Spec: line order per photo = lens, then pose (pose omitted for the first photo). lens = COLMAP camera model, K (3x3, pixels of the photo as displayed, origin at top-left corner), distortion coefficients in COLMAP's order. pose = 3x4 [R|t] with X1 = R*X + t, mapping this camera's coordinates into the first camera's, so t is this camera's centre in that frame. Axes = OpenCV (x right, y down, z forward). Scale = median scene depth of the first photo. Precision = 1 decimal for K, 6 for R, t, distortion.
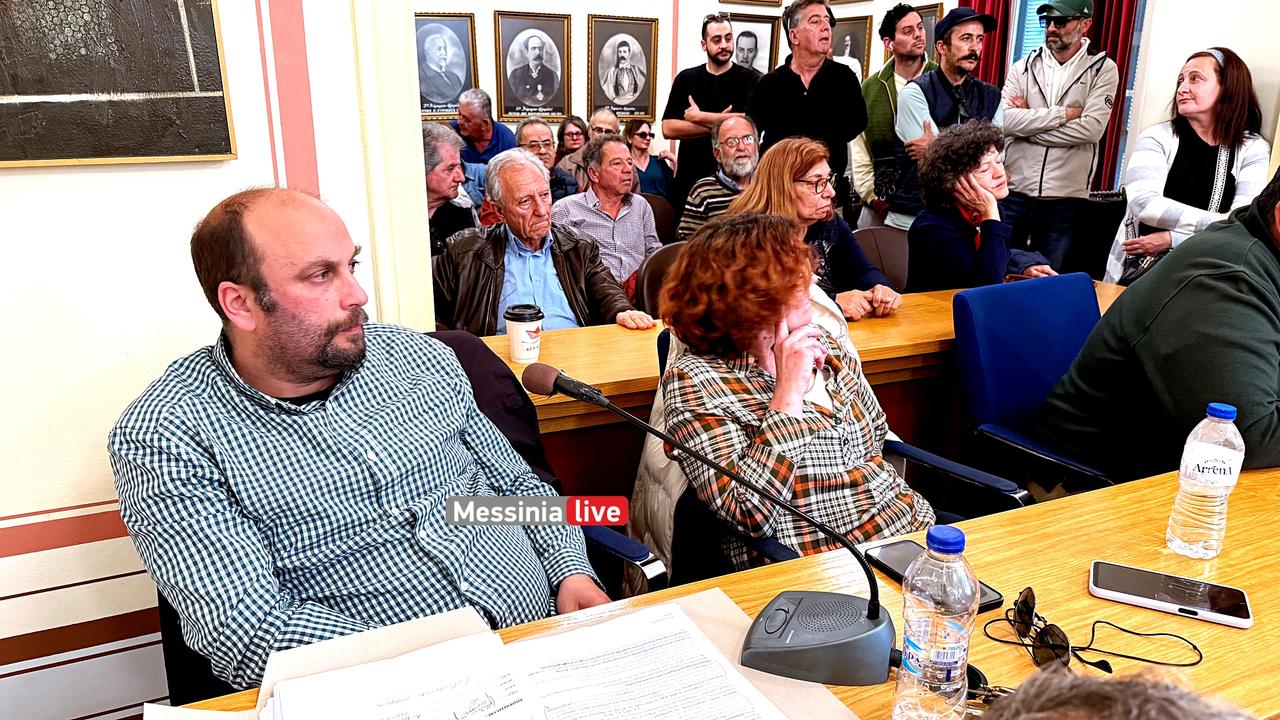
lens RADIAL K [[865.0, 0, 660.2], [0, 865.0, 404.8], [0, 0, 1]] dist [0.031656, -0.030229]
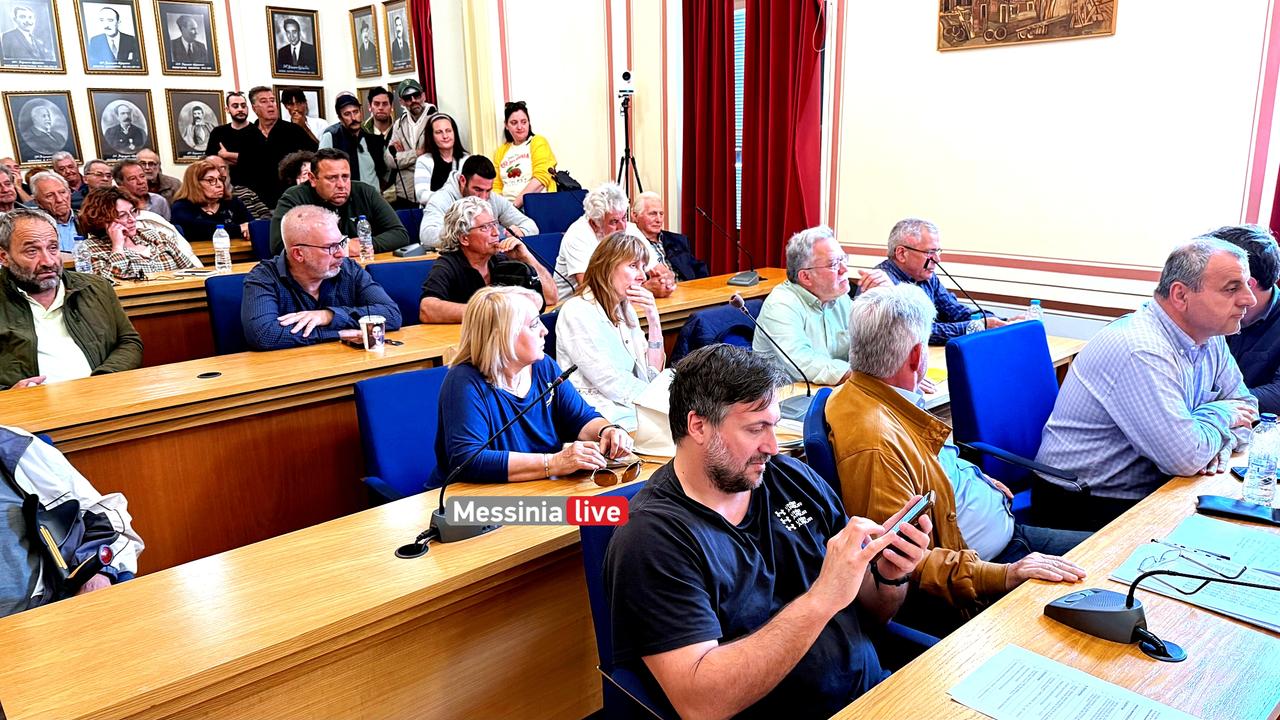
lens RADIAL K [[865.0, 0, 628.0], [0, 865.0, 362.3], [0, 0, 1]] dist [0.031656, -0.030229]
pose [[0.960184, -0.101859, 0.260139, 0.225985], [0.125052, 0.989374, -0.074176, 0.185715], [-0.249819, 0.103753, 0.962718, -0.496743]]
